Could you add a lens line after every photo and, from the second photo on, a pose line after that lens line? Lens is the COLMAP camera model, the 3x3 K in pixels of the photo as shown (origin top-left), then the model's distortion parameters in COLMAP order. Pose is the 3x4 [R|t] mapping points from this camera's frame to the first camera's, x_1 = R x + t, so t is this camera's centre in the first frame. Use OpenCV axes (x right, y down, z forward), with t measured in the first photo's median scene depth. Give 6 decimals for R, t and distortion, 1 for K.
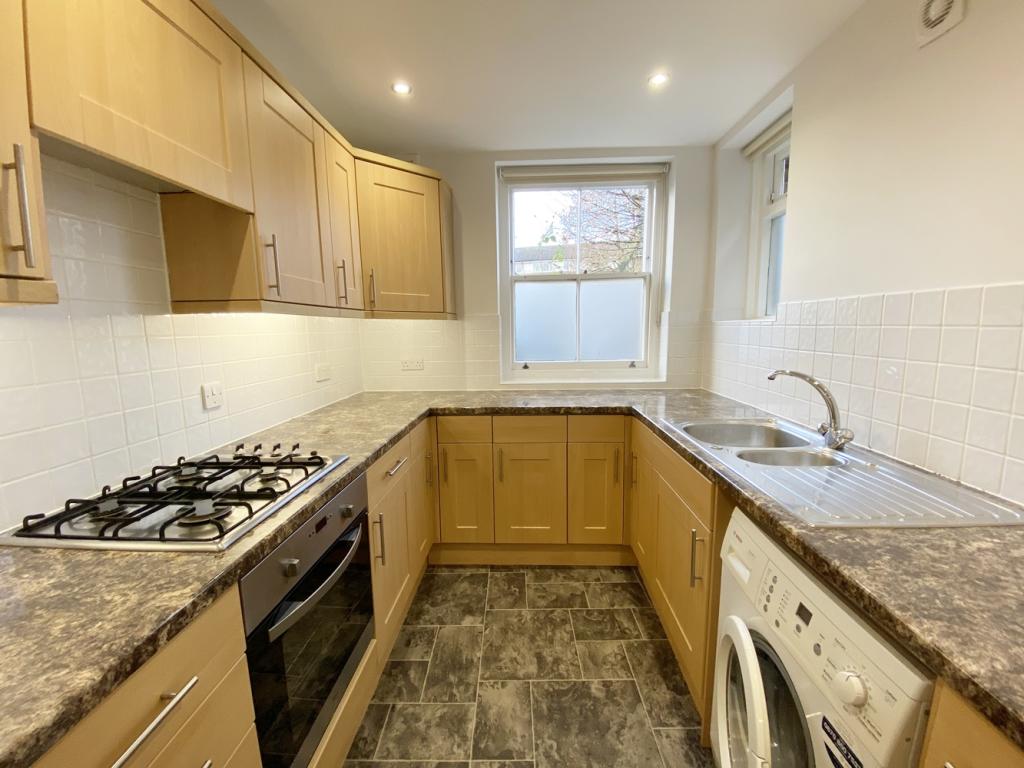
lens RADIAL K [[415.8, 0, 509.9], [0, 415.8, 384.1], [0, 0, 1]] dist [0.007806, -0.006020]
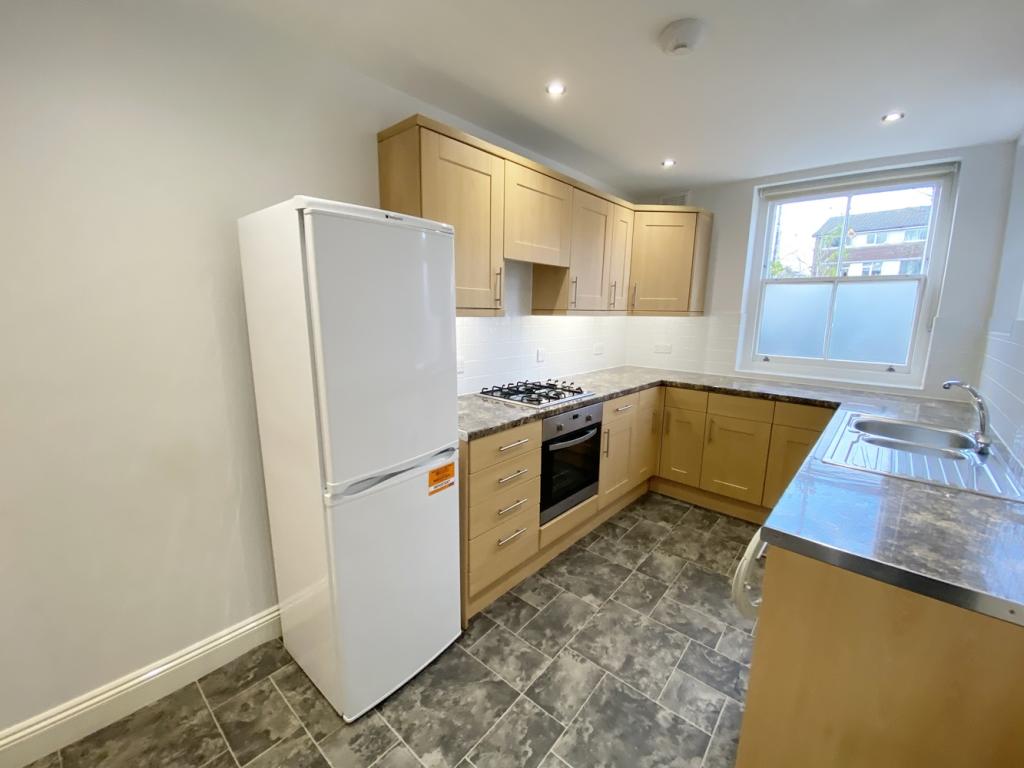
lens RADIAL K [[415.8, 0, 508.0], [0, 415.8, 383.2], [0, 0, 1]] dist [0.007806, -0.006020]
pose [[0.763428, 0.137714, -0.631040, 0.468597], [-0.112828, 0.990418, 0.079643, 0.020584], [0.635961, 0.010397, 0.771651, -0.677481]]
